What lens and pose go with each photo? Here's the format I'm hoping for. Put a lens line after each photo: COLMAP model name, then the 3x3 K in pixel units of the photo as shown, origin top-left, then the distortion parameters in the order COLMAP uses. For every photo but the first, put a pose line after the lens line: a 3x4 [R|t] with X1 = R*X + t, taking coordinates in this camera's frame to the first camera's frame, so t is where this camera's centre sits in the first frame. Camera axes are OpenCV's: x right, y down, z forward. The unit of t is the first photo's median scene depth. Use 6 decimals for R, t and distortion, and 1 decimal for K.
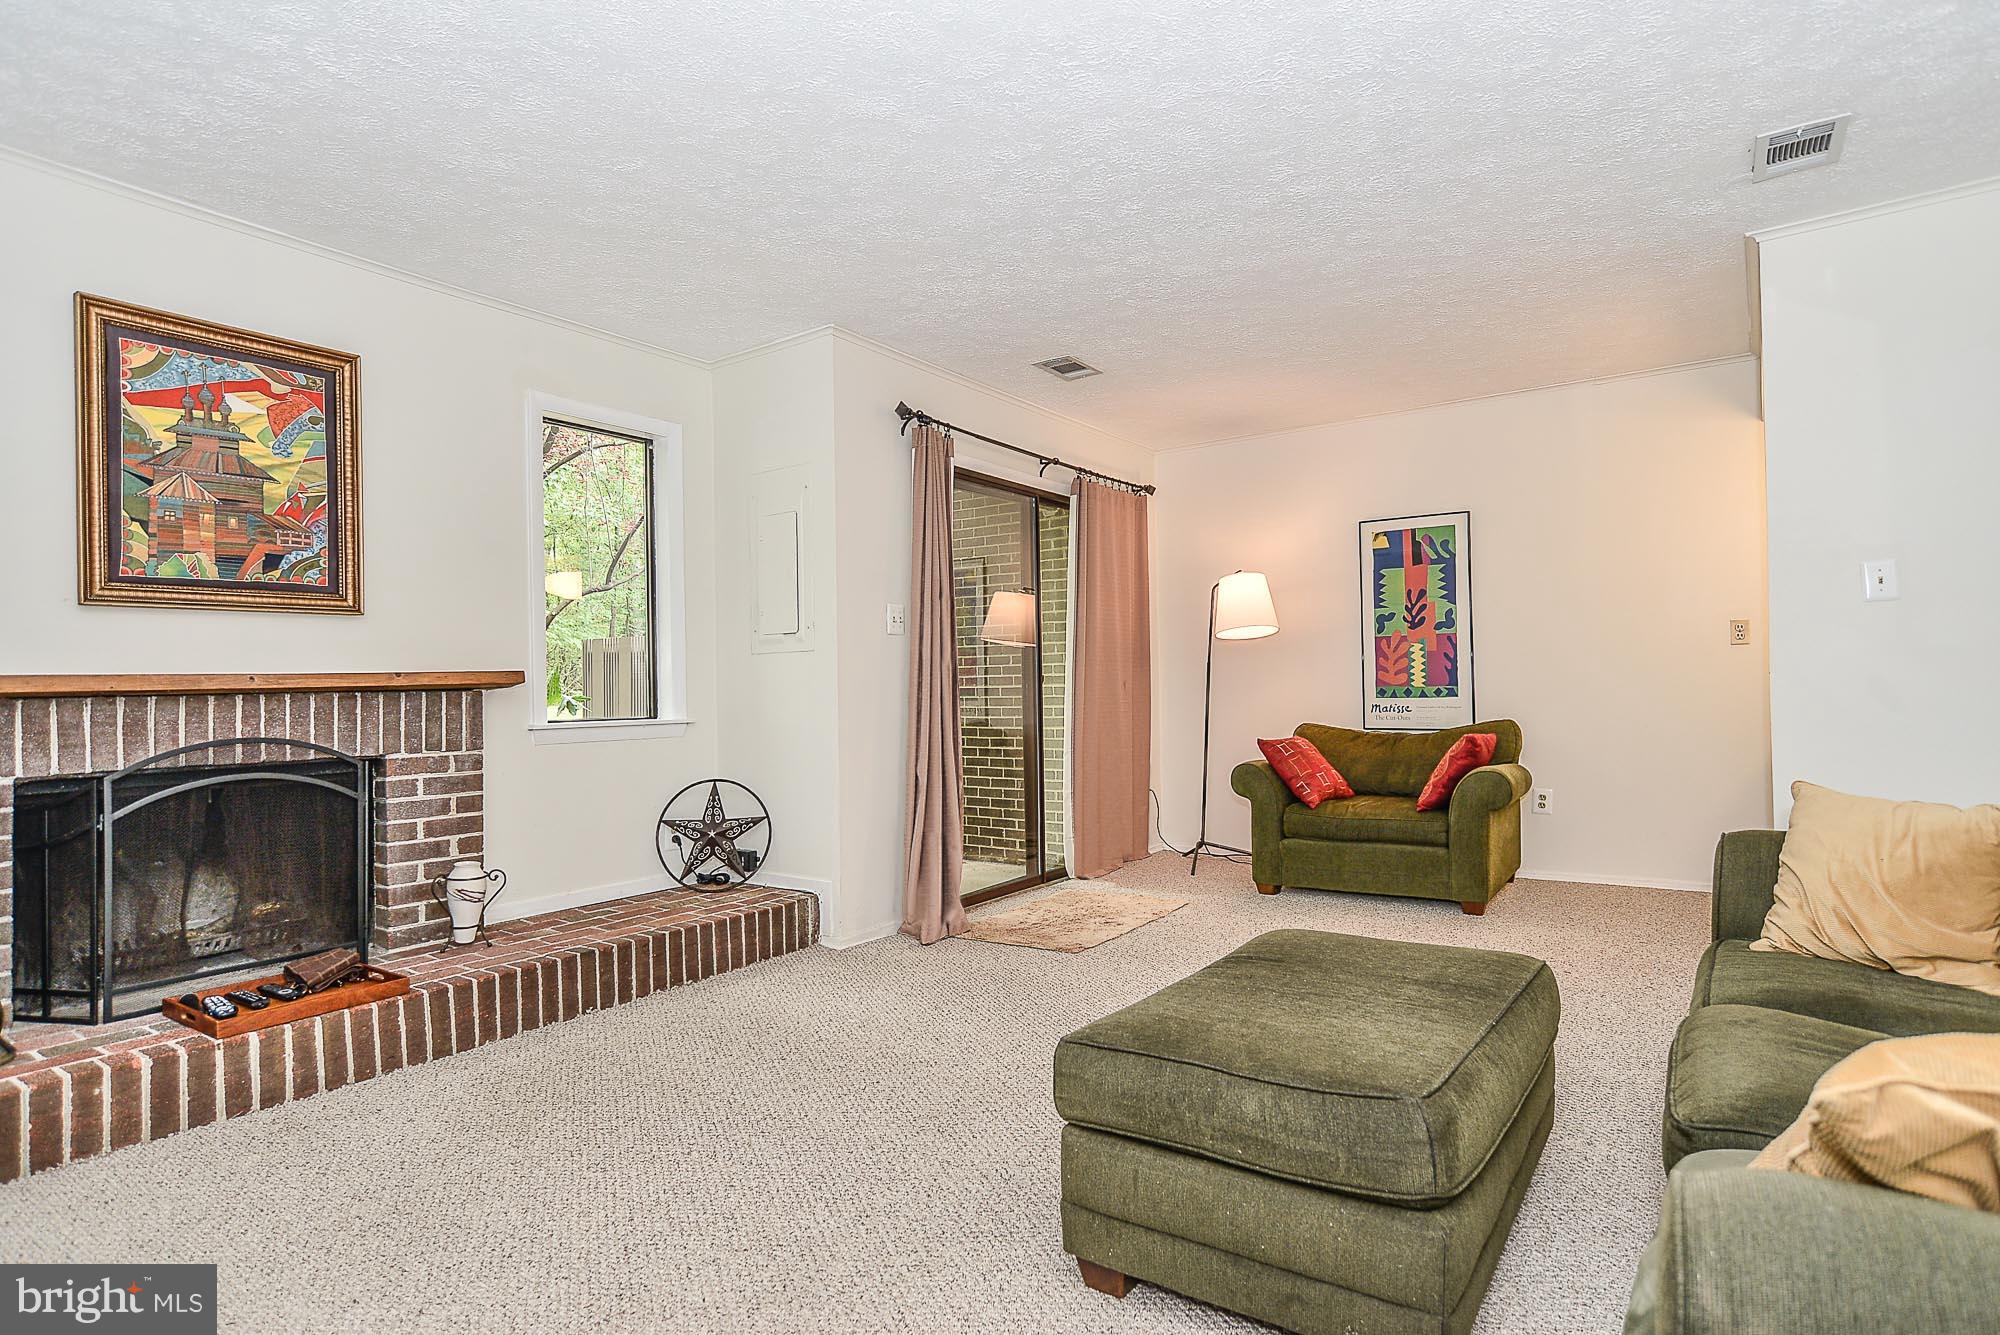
lens RADIAL K [[1102.4, 0, 998.3], [0, 1102.4, 649.4], [0, 0, 1]] dist [-0.002845, 0.002354]
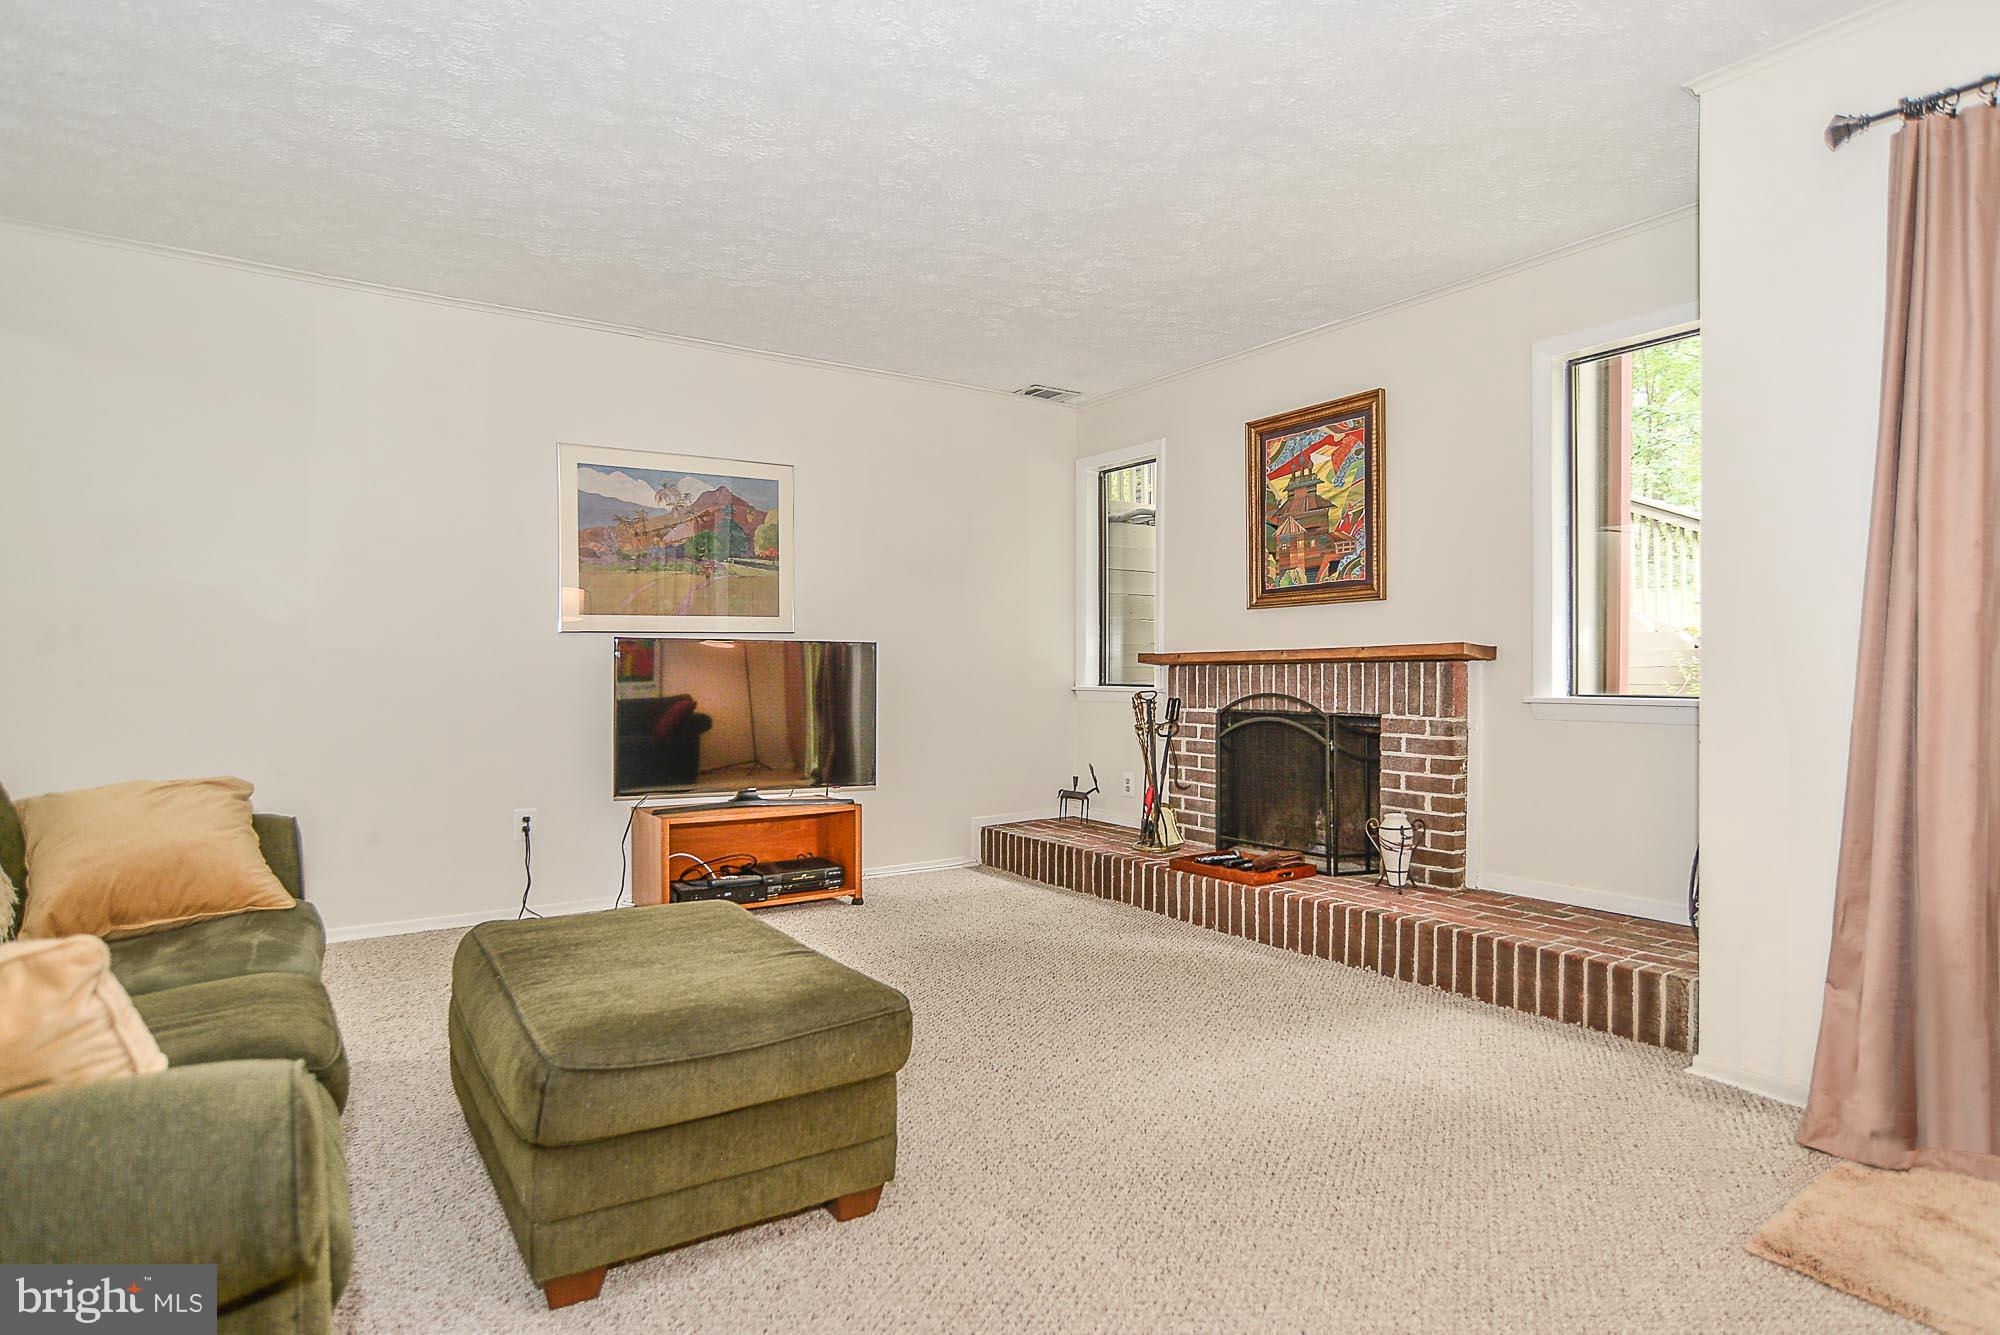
lens RADIAL K [[1102.4, 0, 998.3], [0, 1102.4, 649.4], [0, 0, 1]] dist [-0.002845, 0.002354]
pose [[-0.375543, -0.005964, -0.926786, 0.646156], [0.036388, 0.999113, -0.021175, 0.031089], [0.926090, -0.041676, -0.374993, 0.955043]]
